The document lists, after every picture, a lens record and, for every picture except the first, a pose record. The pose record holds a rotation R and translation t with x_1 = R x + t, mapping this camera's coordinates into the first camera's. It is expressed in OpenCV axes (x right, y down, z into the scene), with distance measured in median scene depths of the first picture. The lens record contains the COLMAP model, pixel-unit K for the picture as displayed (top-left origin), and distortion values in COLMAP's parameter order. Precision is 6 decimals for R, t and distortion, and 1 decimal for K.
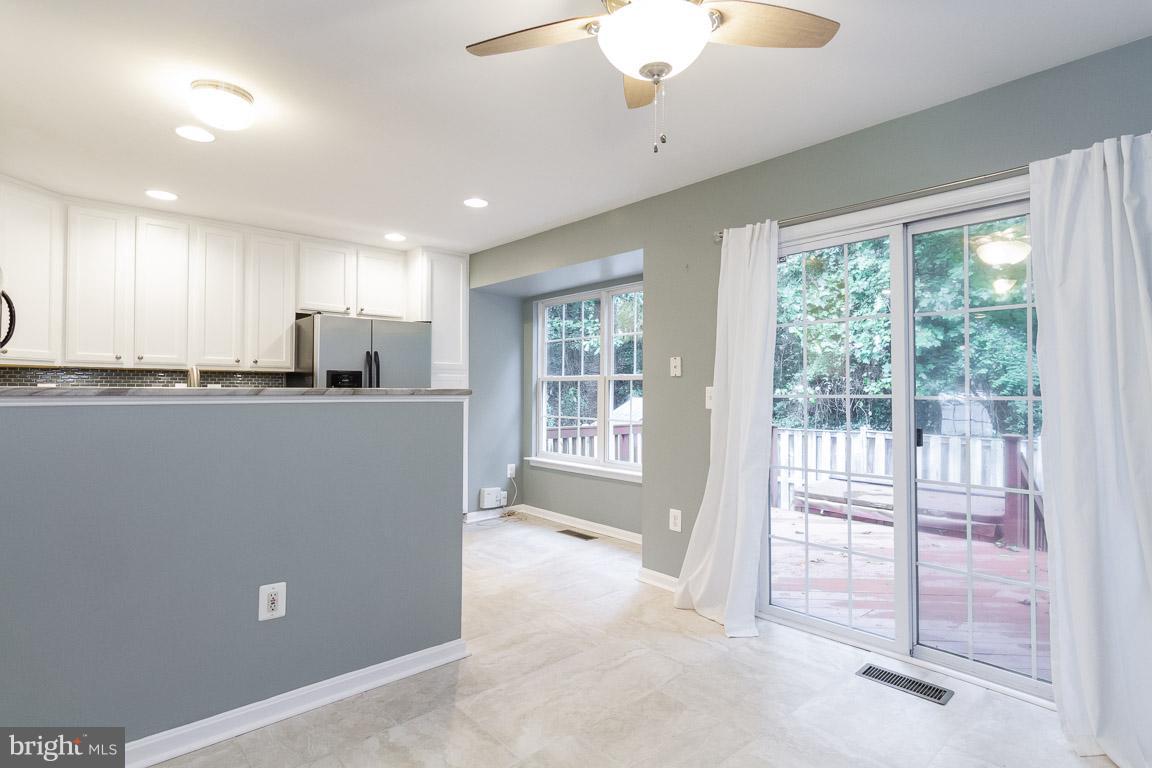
lens RADIAL K [[583.4, 0, 595.5], [0, 583.4, 383.4], [0, 0, 1]] dist [0.003517, 0.000358]
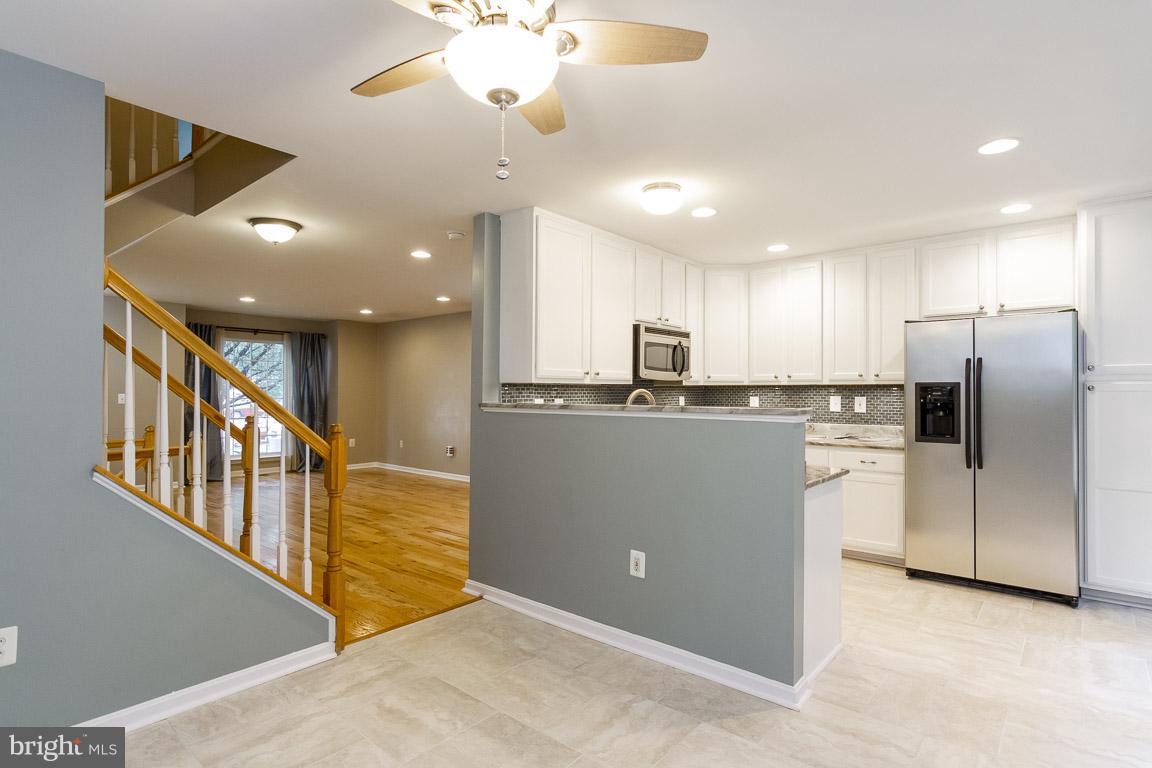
lens RADIAL K [[588.8, 0, 583.7], [0, 588.8, 390.9], [0, 0, 1]] dist [-0.002727, 0.000886]
pose [[0.127103, -0.005579, -0.991874, 0.597221], [0.010604, 0.999935, -0.004265, -0.016294], [0.991833, -0.009976, 0.127153, 0.544228]]
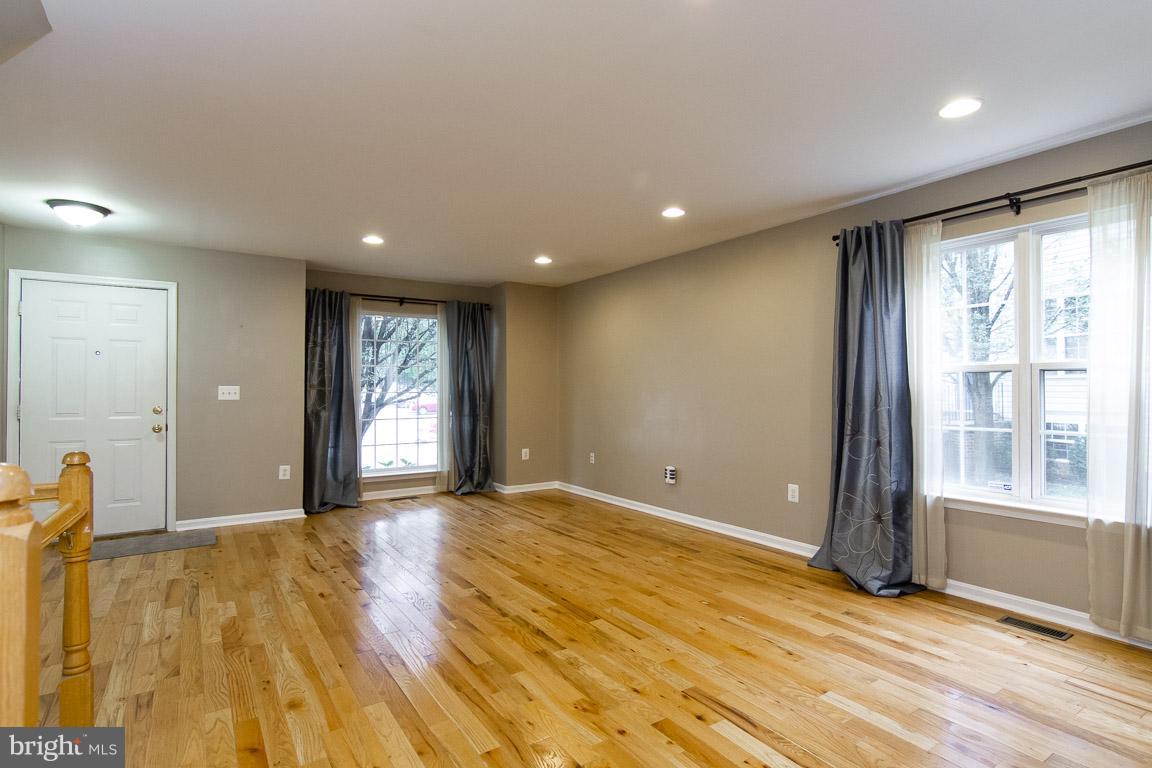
lens RADIAL K [[593.1, 0, 570.8], [0, 593.1, 382.4], [0, 0, 1]] dist [-0.000634, 0.000005]
pose [[-0.173512, -0.012326, -0.984755, -0.559734], [0.016251, 0.999750, -0.015377, -0.001438], [0.984698, -0.018671, -0.173268, 0.261426]]
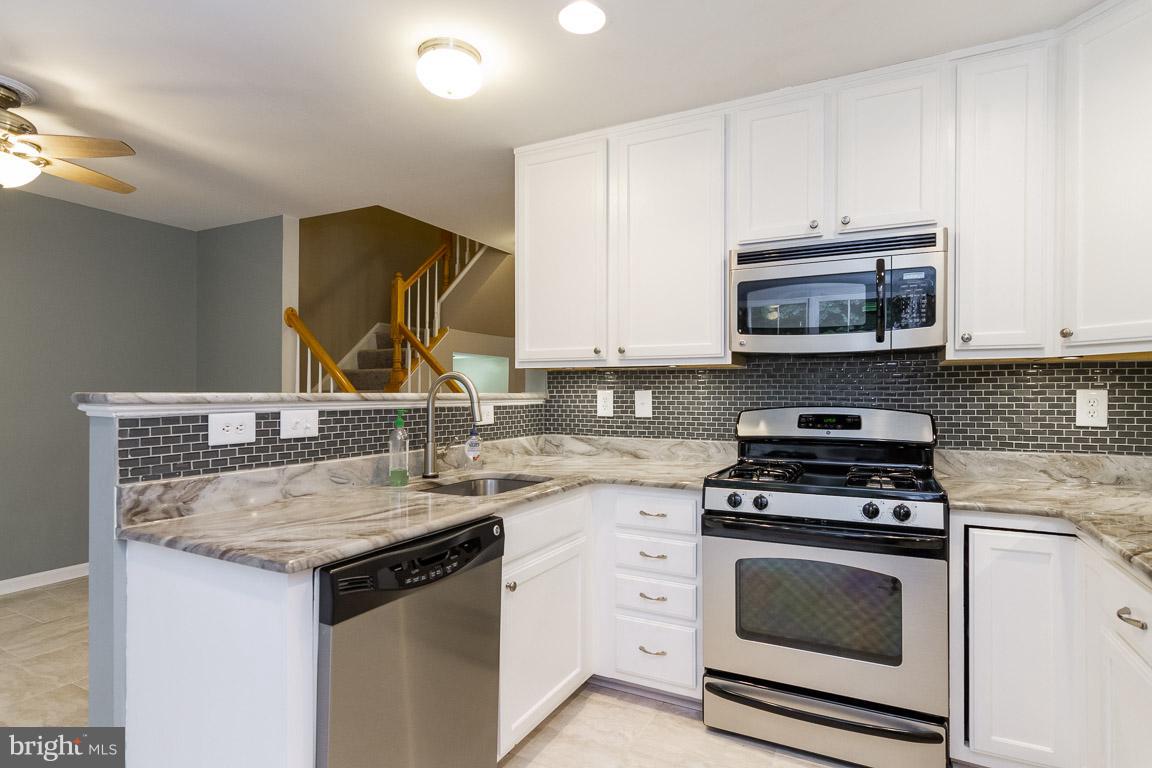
lens RADIAL K [[588.8, 0, 583.7], [0, 588.8, 390.9], [0, 0, 1]] dist [-0.002727, 0.000886]
pose [[-0.940583, -0.008000, -0.339469, -0.458050], [-0.003047, 0.999881, -0.015122, 0.013530], [0.339550, -0.013189, -0.940496, 1.612756]]
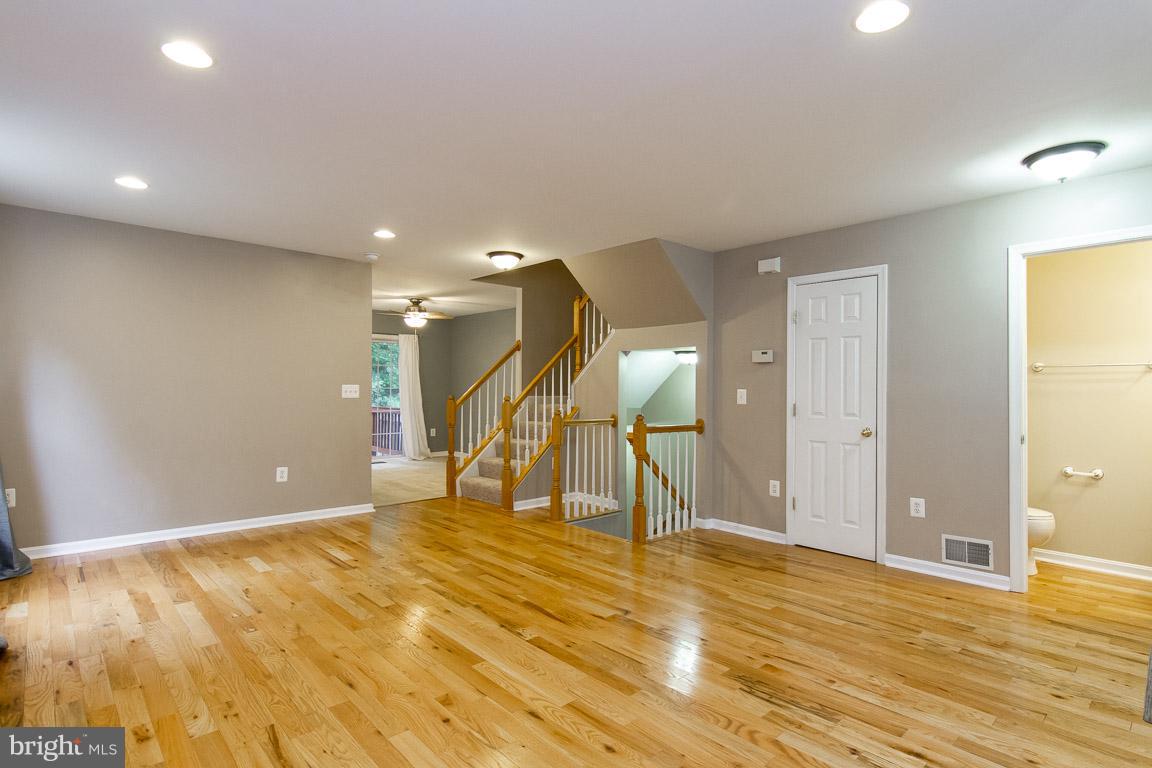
lens RADIAL K [[574.7, 0, 581.7], [0, 574.7, 383.5], [0, 0, 1]] dist [-0.001664, -0.000129]
pose [[-0.012226, 0.002820, 0.999921, -2.733878], [-0.022086, 0.999751, -0.003090, -0.019091], [-0.999681, -0.022122, -0.012161, -0.234818]]
